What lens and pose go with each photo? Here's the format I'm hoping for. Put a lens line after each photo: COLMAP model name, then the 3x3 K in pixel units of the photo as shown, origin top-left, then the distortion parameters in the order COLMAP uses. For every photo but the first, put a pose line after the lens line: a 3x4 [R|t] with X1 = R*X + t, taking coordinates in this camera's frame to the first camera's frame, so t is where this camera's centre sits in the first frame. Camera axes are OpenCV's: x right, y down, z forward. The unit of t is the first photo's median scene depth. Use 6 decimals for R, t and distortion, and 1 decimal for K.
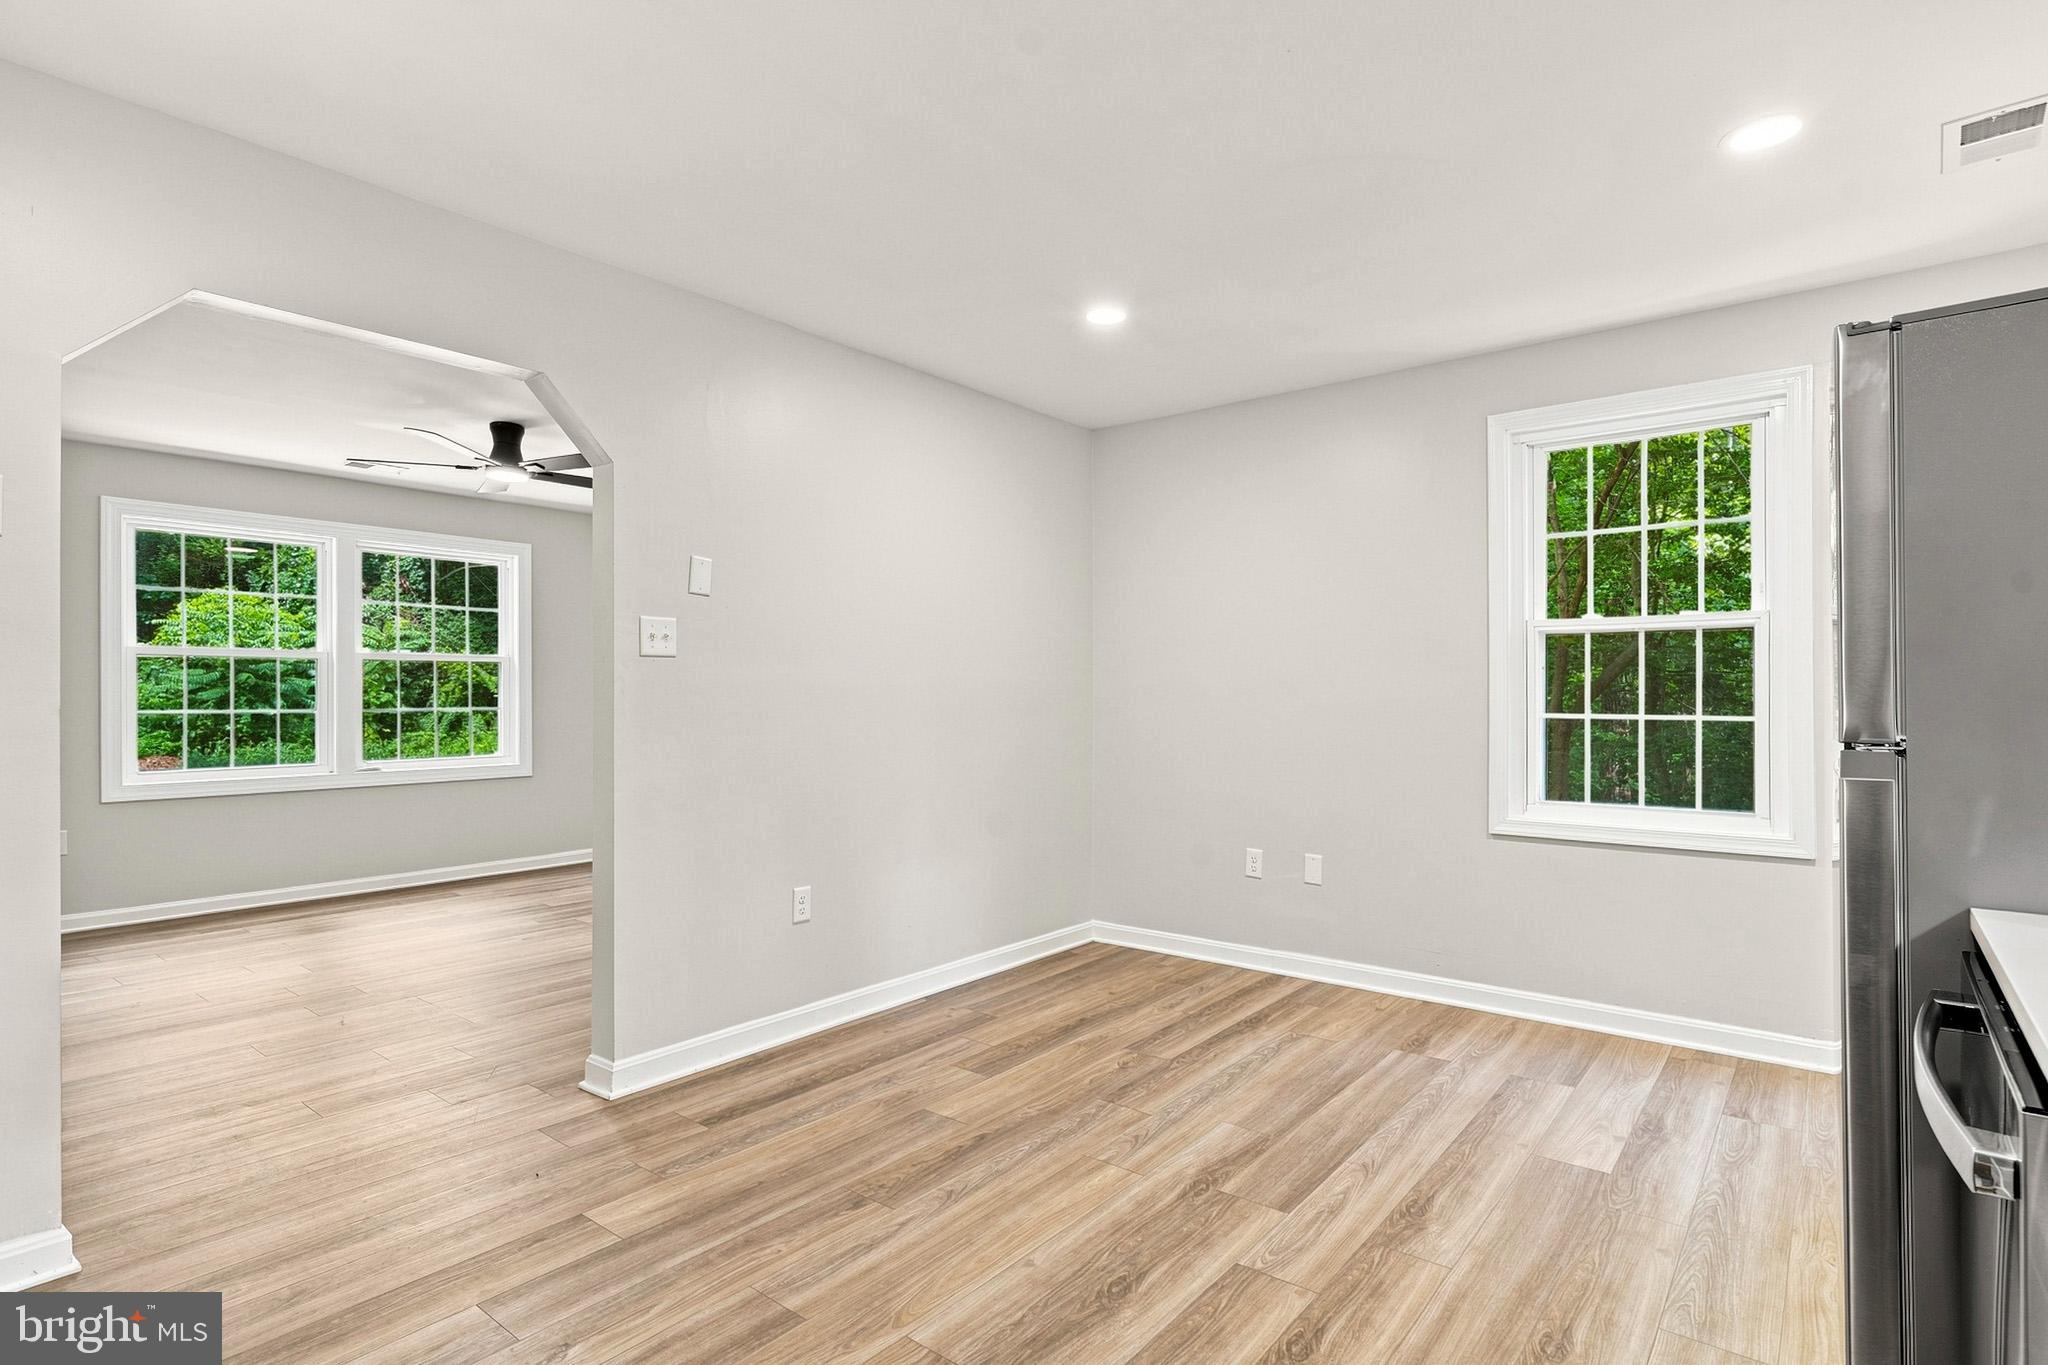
lens RADIAL K [[1030.3, 0, 1037.1], [0, 1030.3, 696.5], [0, 0, 1]] dist [0.002498, -0.001370]
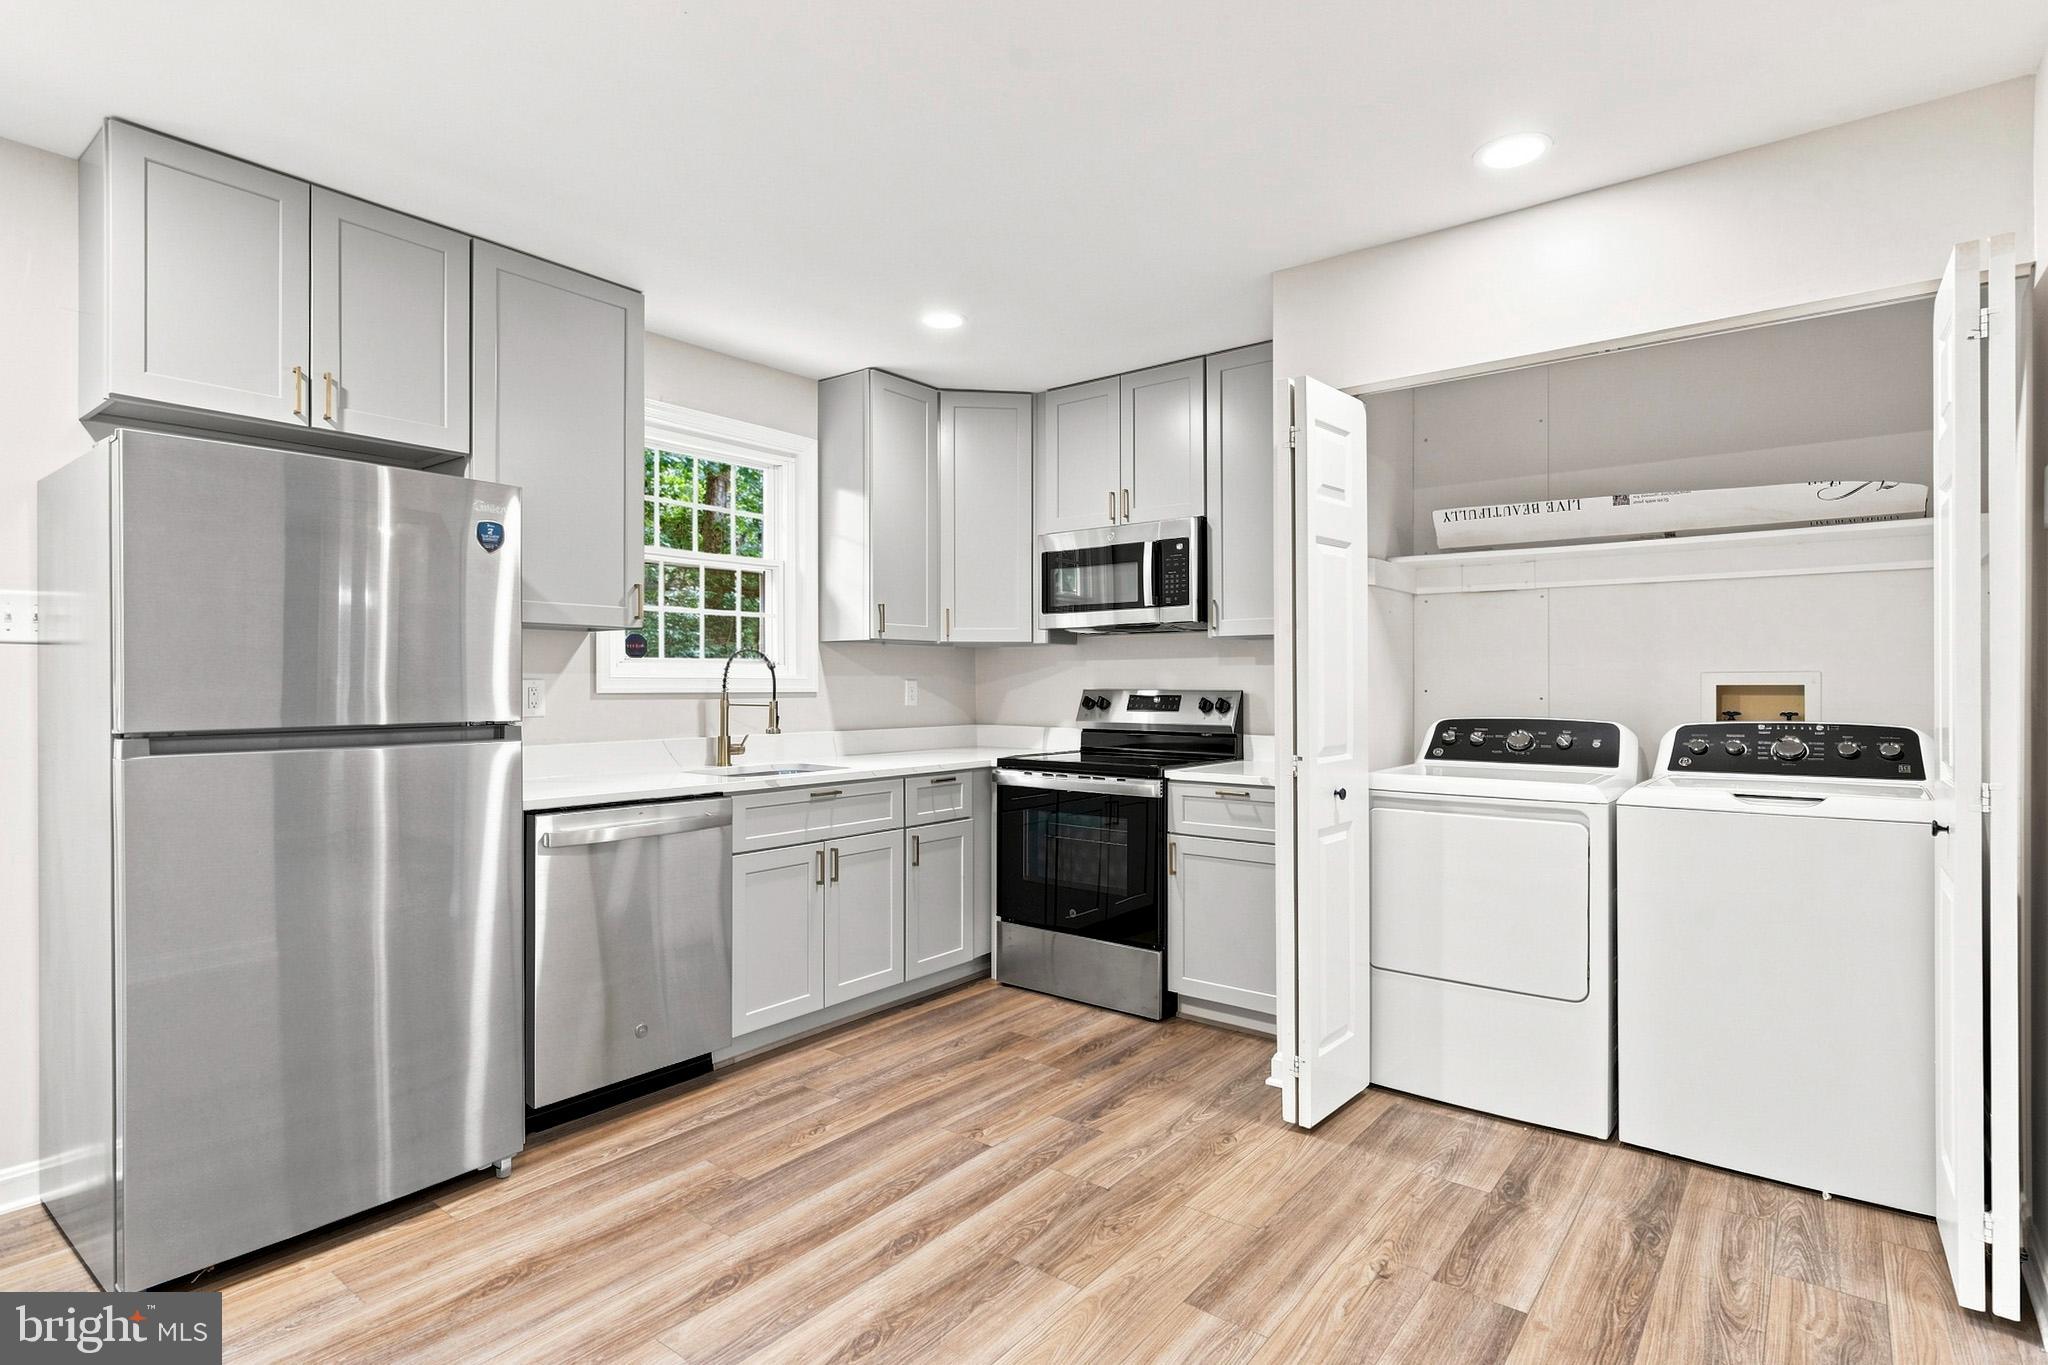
lens RADIAL K [[1030.3, 0, 1033.6], [0, 1030.3, 687.3], [0, 0, 1]] dist [0.002498, -0.001370]
pose [[-0.999939, 0.002413, -0.010758, -0.051009], [0.002372, 0.999990, 0.003800, -0.011157], [0.010767, 0.003775, -0.999935, 1.591237]]
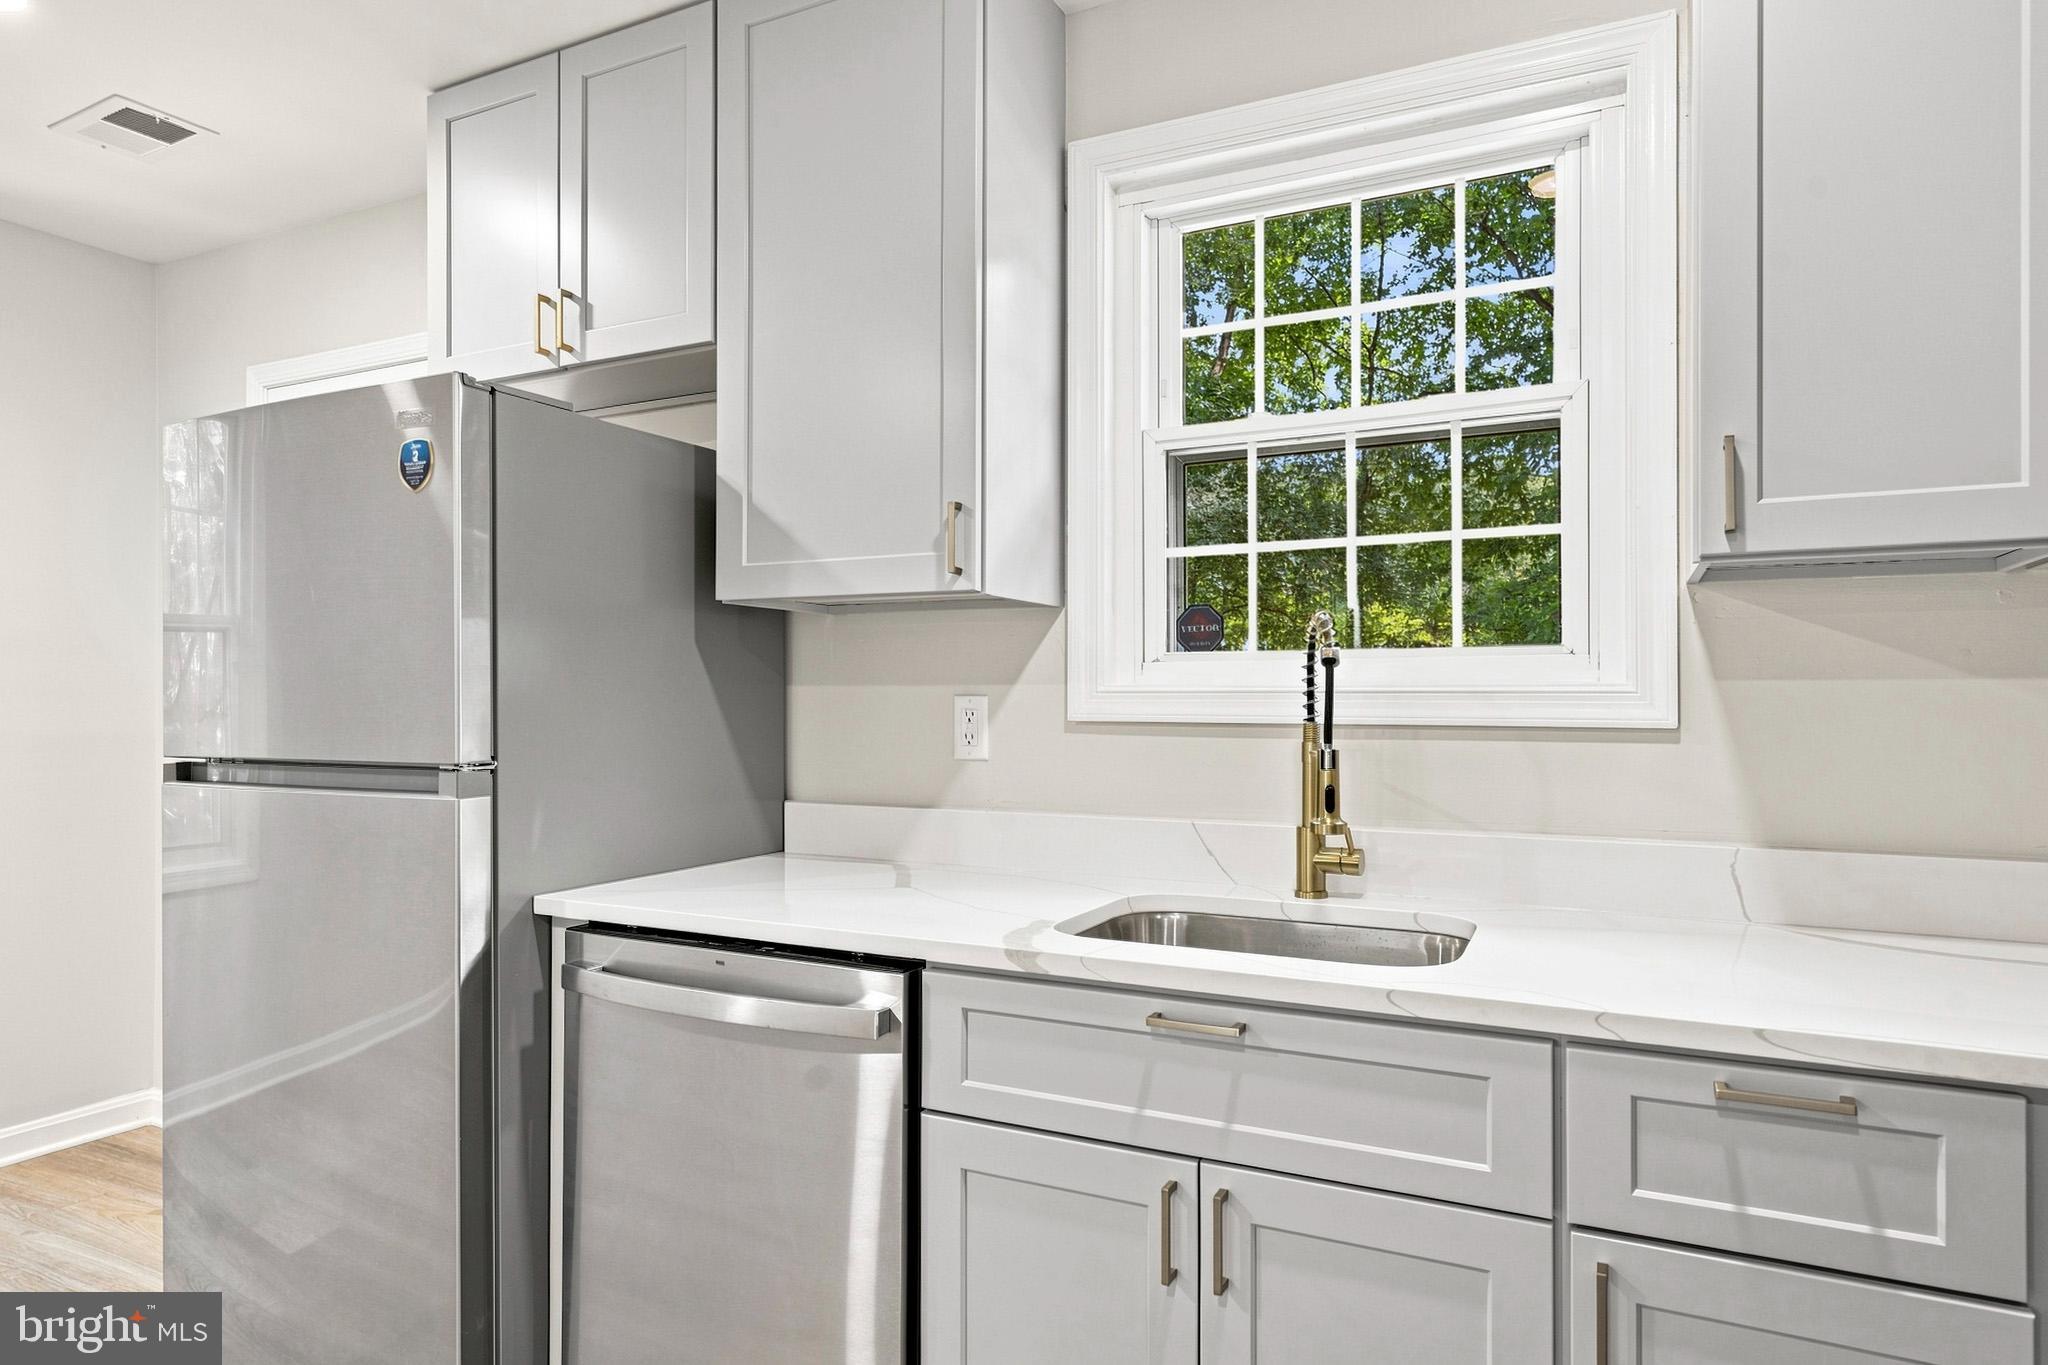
lens RADIAL K [[1196.6, 0, 1038.7], [0, 1196.6, 703.8], [0, 0, 1]] dist [-0.001602, 0.001633]
pose [[-0.208327, -0.000197, 0.978059, -0.312124], [-0.000525, 1.000000, 0.000089, -0.011799], [-0.978059, -0.000495, -0.208327, 0.379625]]
